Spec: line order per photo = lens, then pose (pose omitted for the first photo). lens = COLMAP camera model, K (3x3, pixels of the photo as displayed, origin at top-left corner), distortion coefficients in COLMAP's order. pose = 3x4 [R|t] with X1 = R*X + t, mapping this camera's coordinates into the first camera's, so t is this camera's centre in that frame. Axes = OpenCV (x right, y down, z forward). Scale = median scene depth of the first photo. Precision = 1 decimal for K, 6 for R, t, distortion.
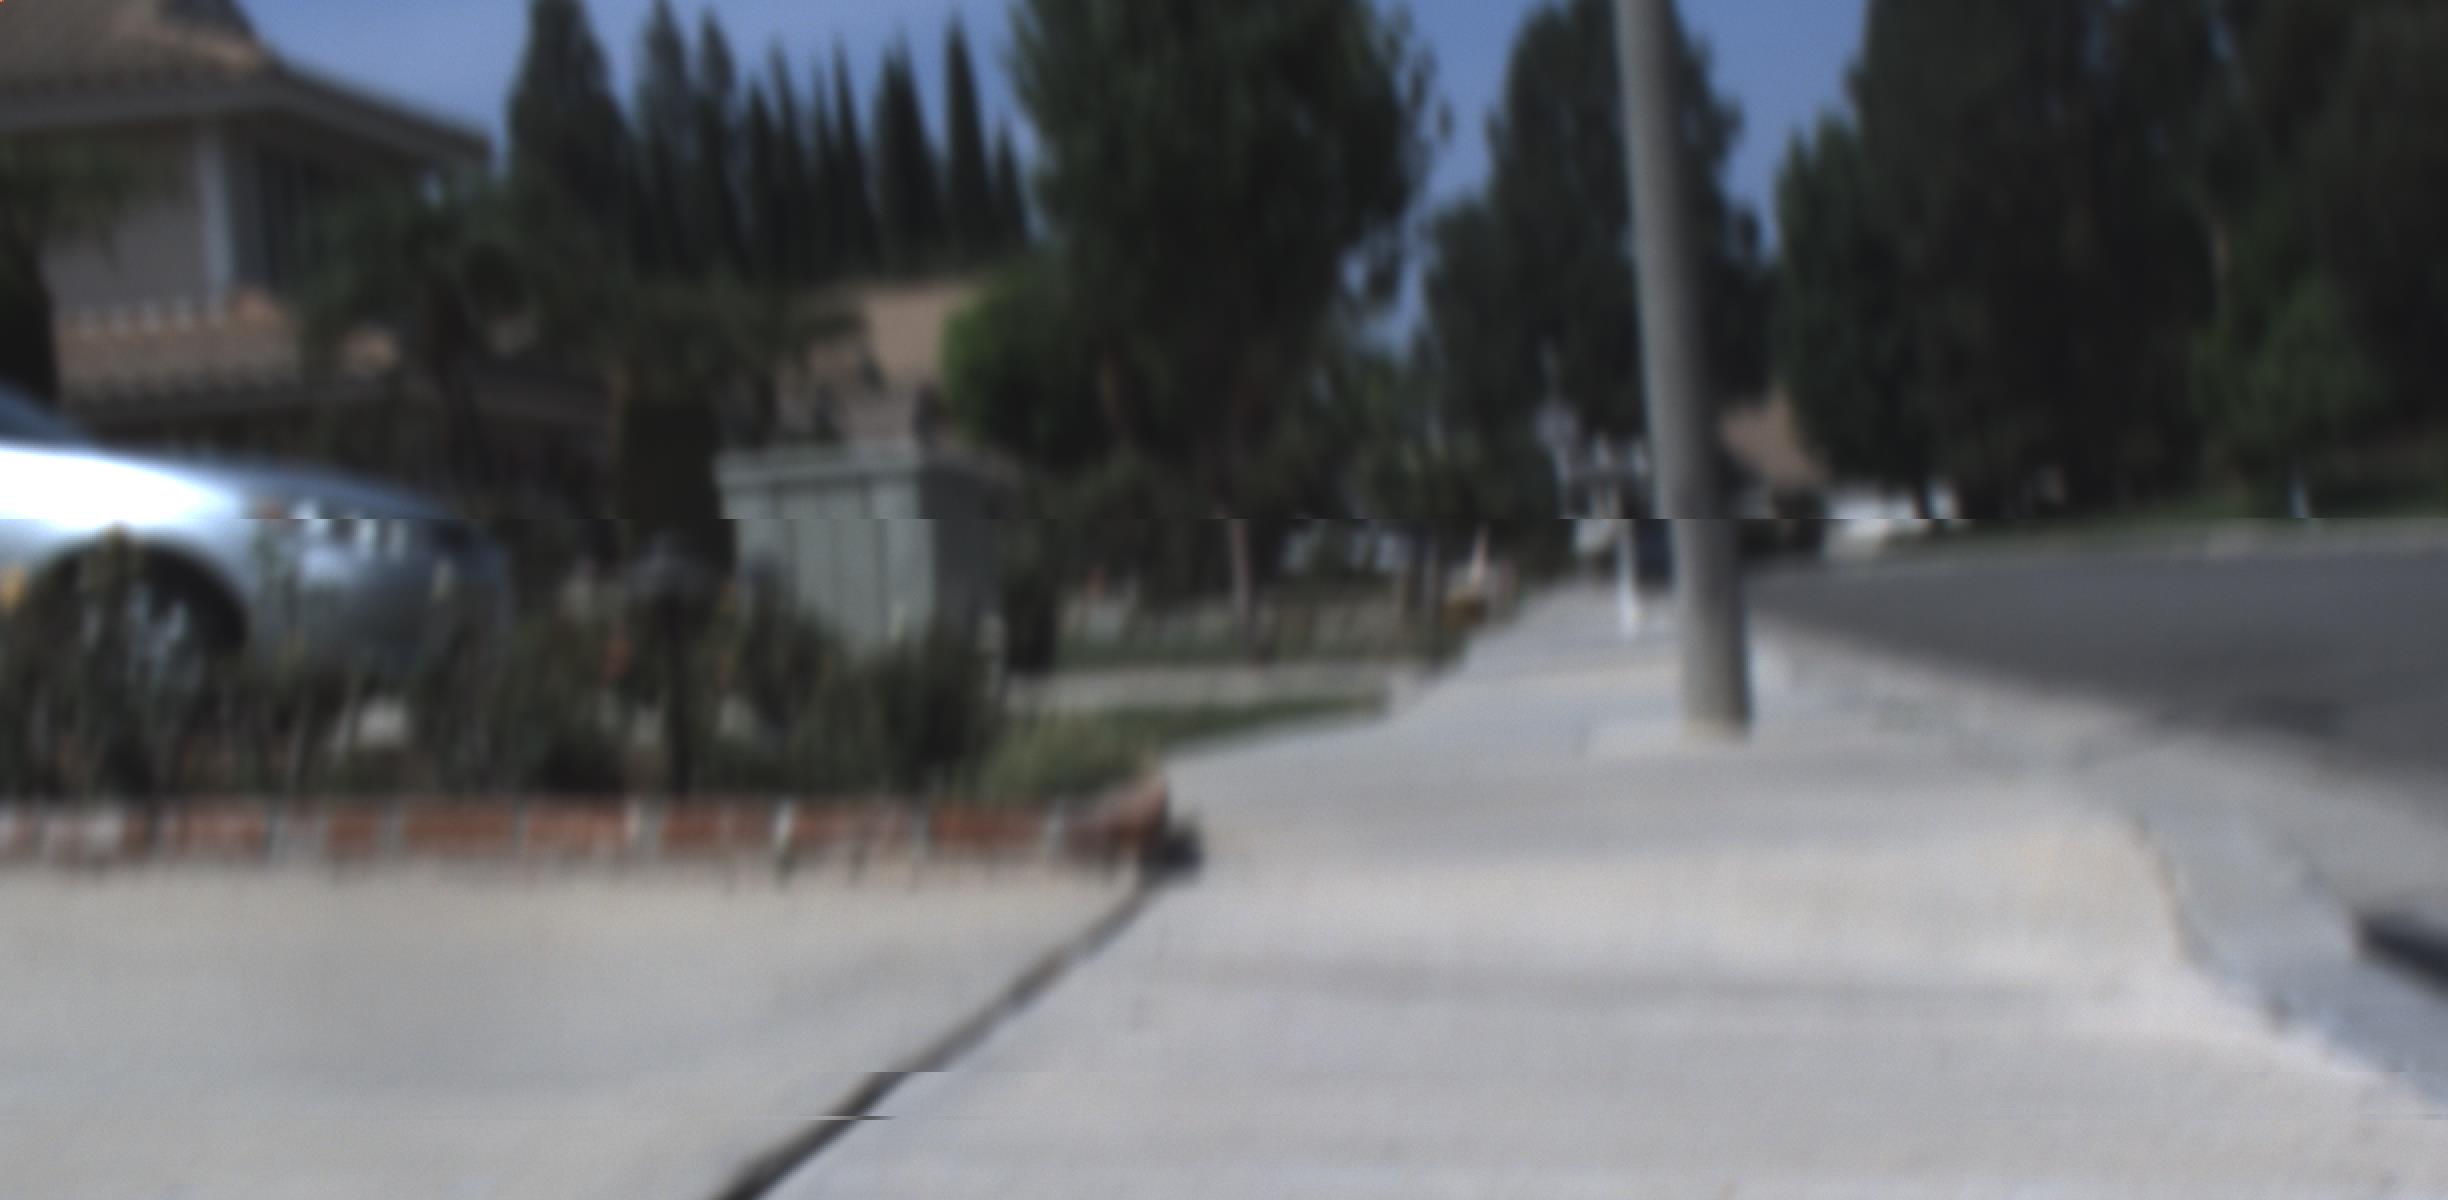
lens RADIAL K [[6062.6, 0, 1307.4], [0, 6062.6, 634.6], [0, 0, 1]] dist [0.114571, 0.000000]
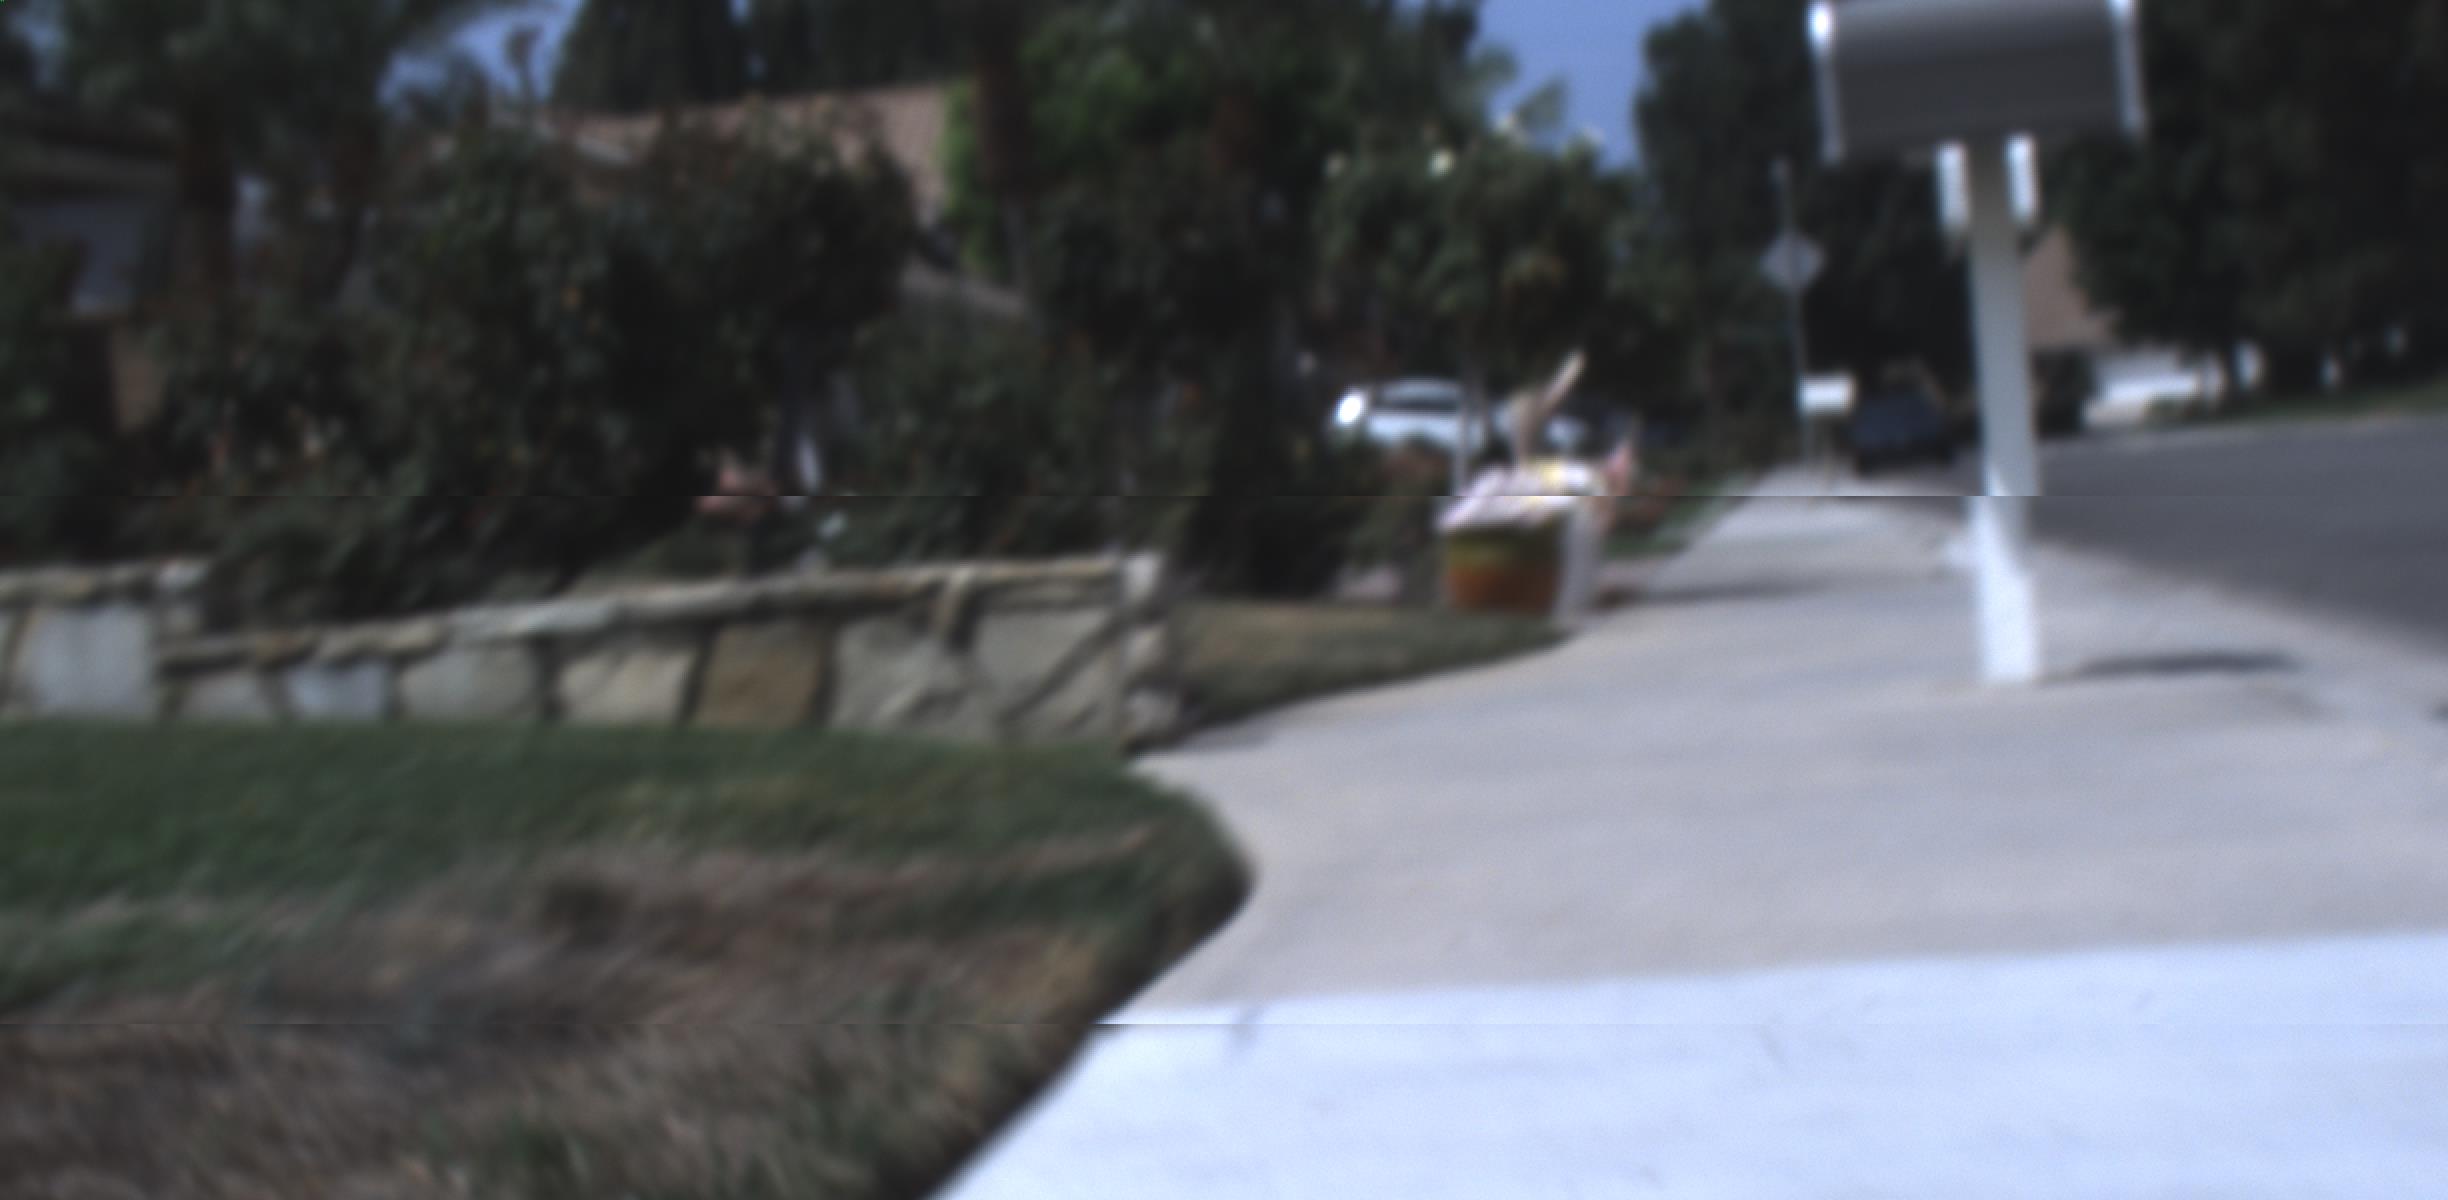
lens RADIAL K [[6105.2, 0, 1233.5], [0, 6105.2, 611.5], [0, 0, 1]] dist [0.056294, 0.000000]
pose [[0.998757, -0.001945, -0.049816, 0.013817], [0.002779, 0.999857, 0.016673, -0.003803], [0.049776, -0.016791, 0.998619, 0.340762]]
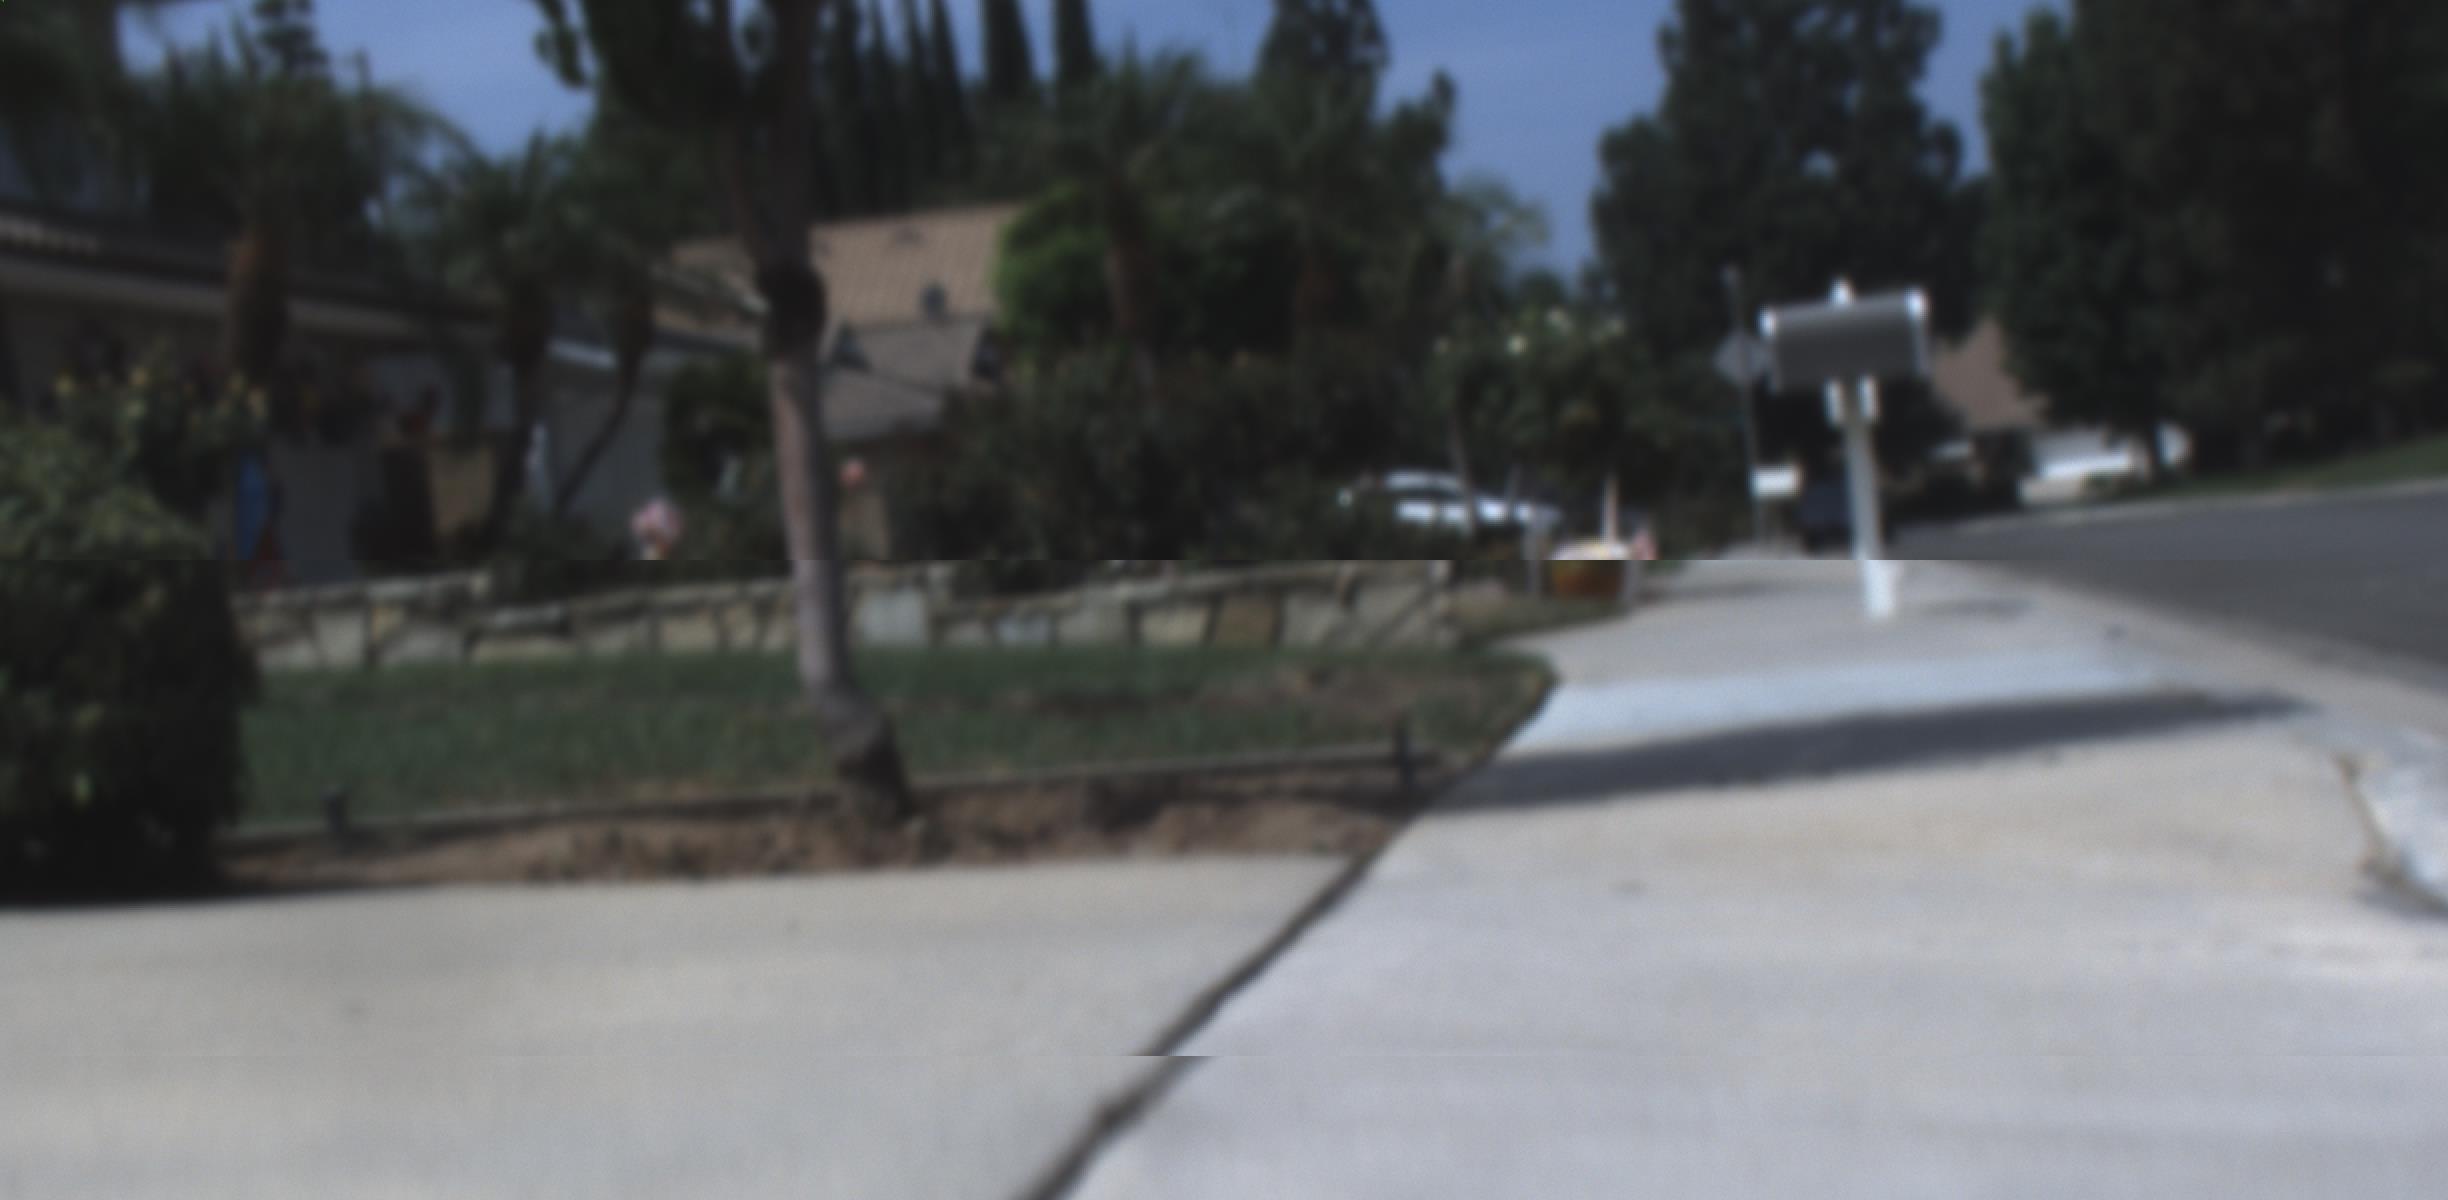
lens RADIAL K [[6062.6, 0, 1284.8], [0, 6062.6, 657.3], [0, 0, 1]] dist [0.114571, 0.000000]
pose [[0.999314, -0.014453, -0.034109, 0.008071], [0.014802, 0.999841, 0.009987, -0.001521], [0.033959, -0.010485, 0.999368, 0.220799]]
